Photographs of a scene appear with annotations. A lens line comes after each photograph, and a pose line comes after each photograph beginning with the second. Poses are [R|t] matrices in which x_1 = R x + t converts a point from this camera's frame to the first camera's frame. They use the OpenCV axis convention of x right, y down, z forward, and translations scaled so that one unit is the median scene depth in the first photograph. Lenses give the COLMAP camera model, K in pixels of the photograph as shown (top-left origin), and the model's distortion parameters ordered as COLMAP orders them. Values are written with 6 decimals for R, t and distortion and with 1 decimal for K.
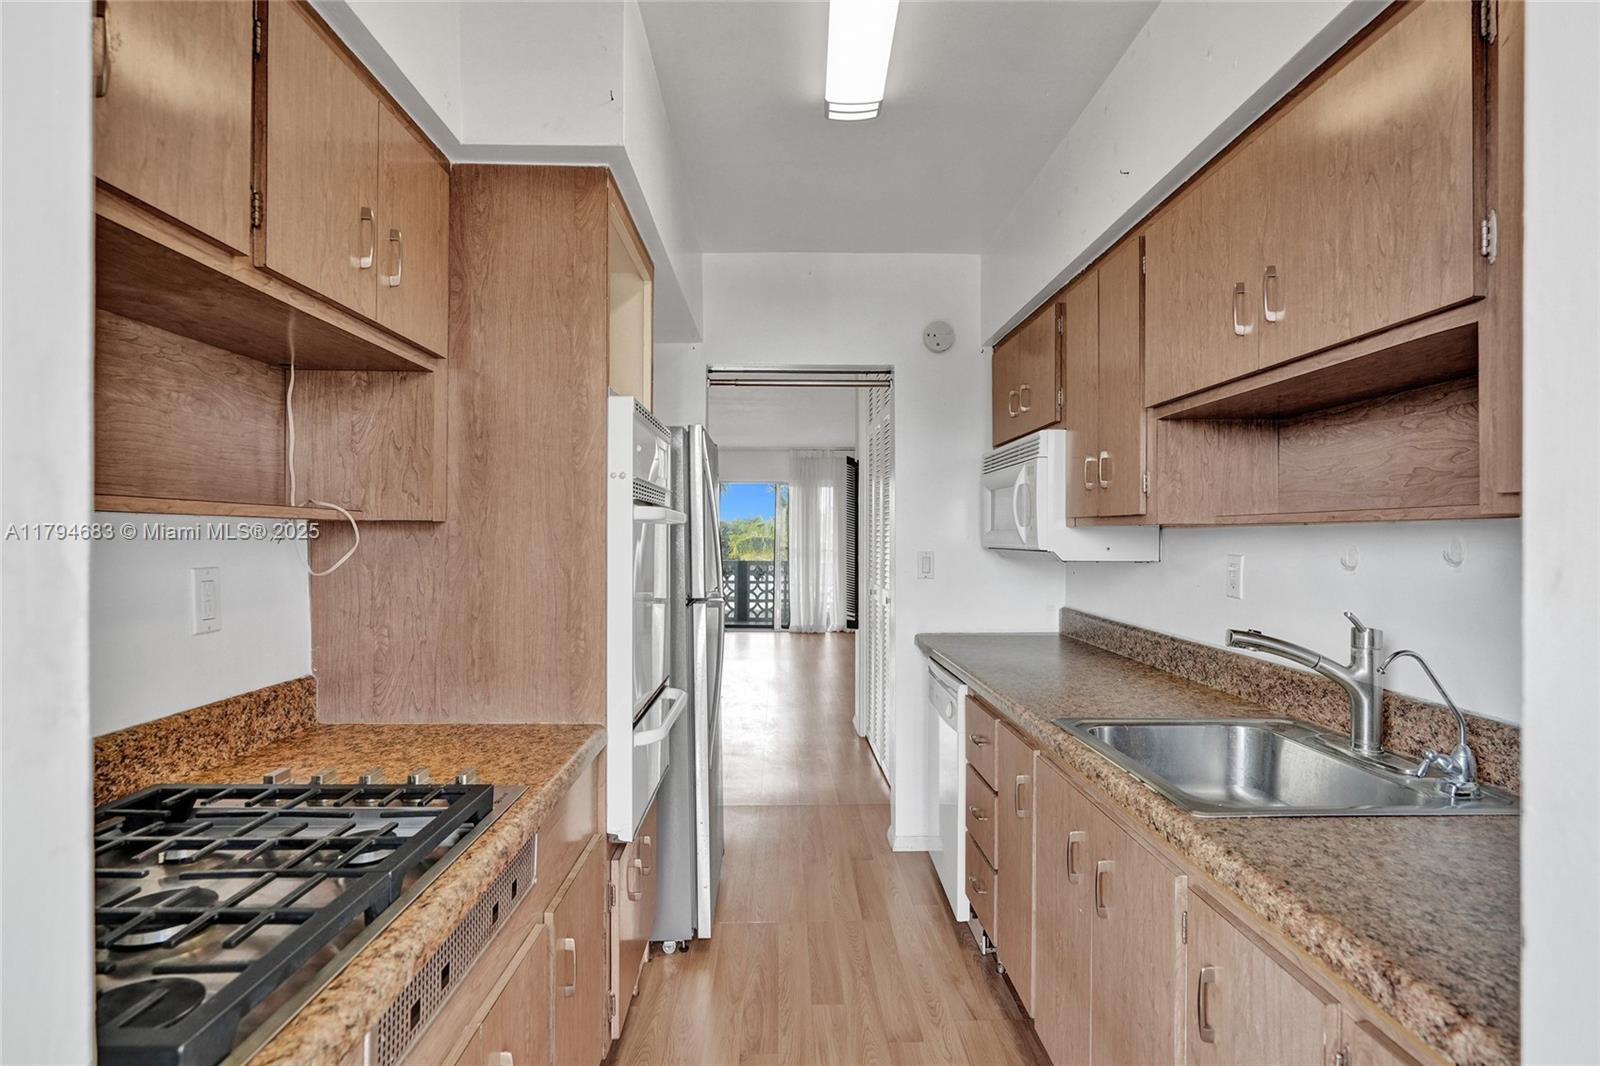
lens RADIAL K [[830.5, 0, 800.0], [0, 830.5, 533.0], [0, 0, 1]] dist [-0.002139, 0.000038]
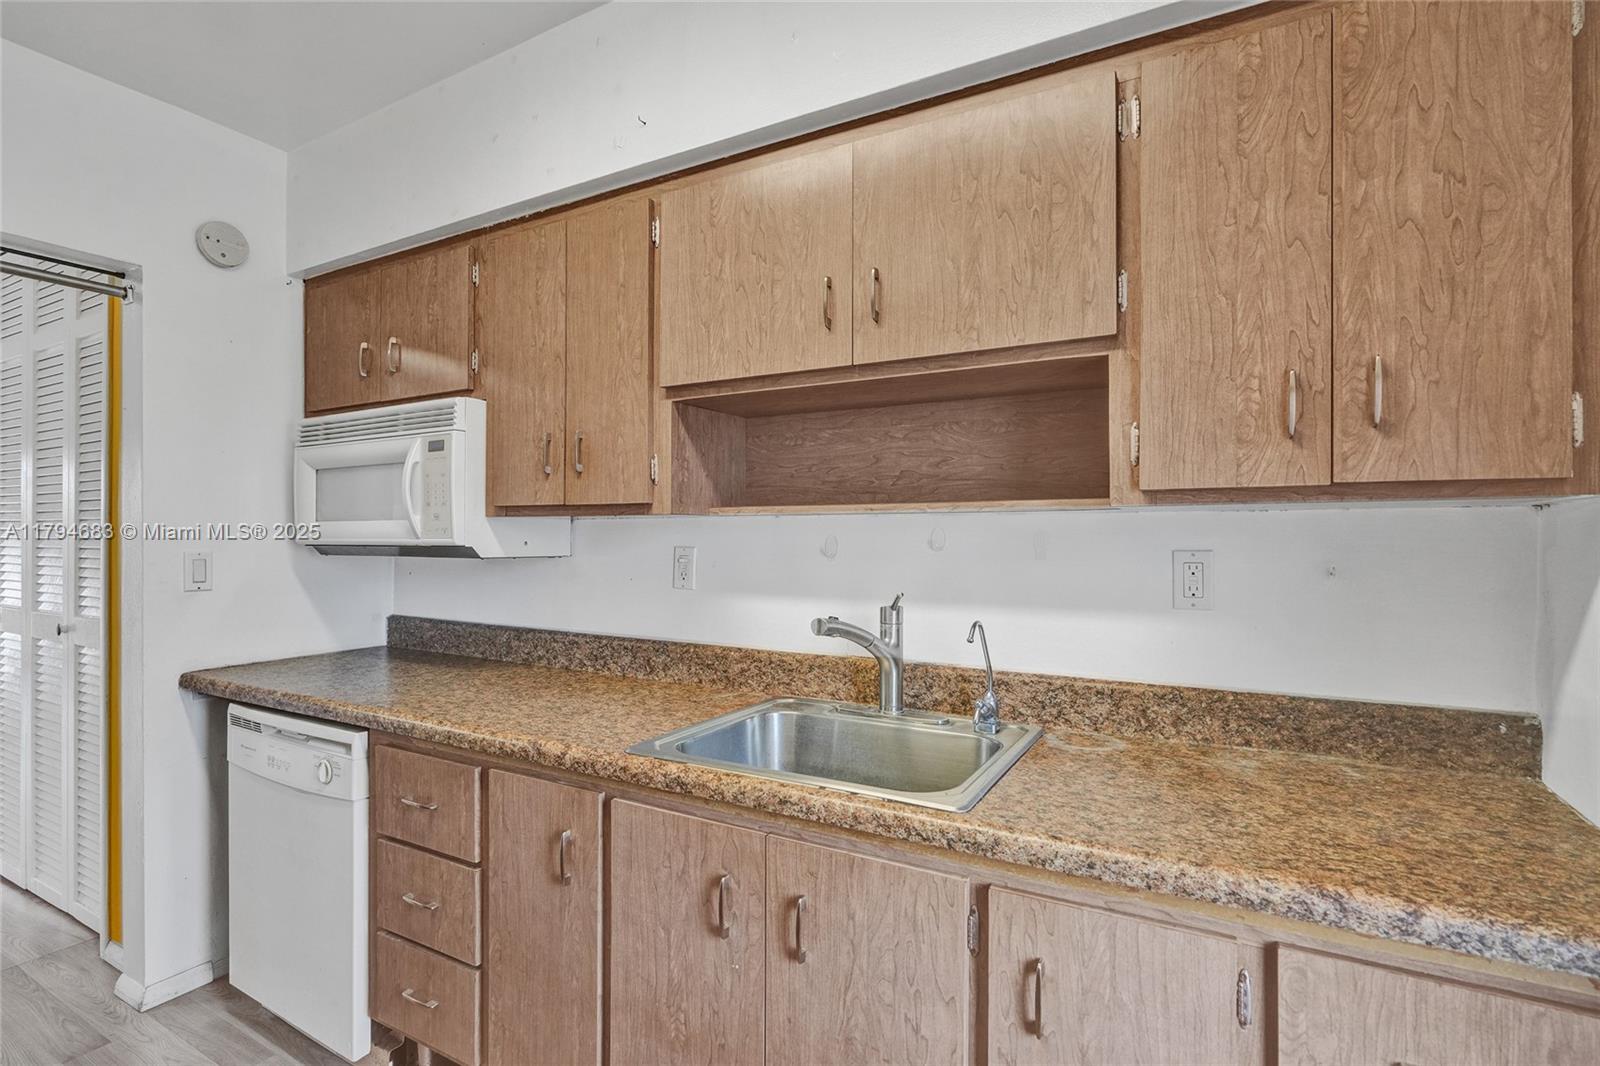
lens RADIAL K [[778.0, 0, 797.1], [0, 778.0, 536.7], [0, 0, 1]] dist [-0.007435, -0.000385]
pose [[0.517300, -0.002687, 0.855800, -0.241586], [-0.002352, 0.999987, 0.004561, 0.010244], [-0.855801, -0.004372, 0.517287, 0.426288]]
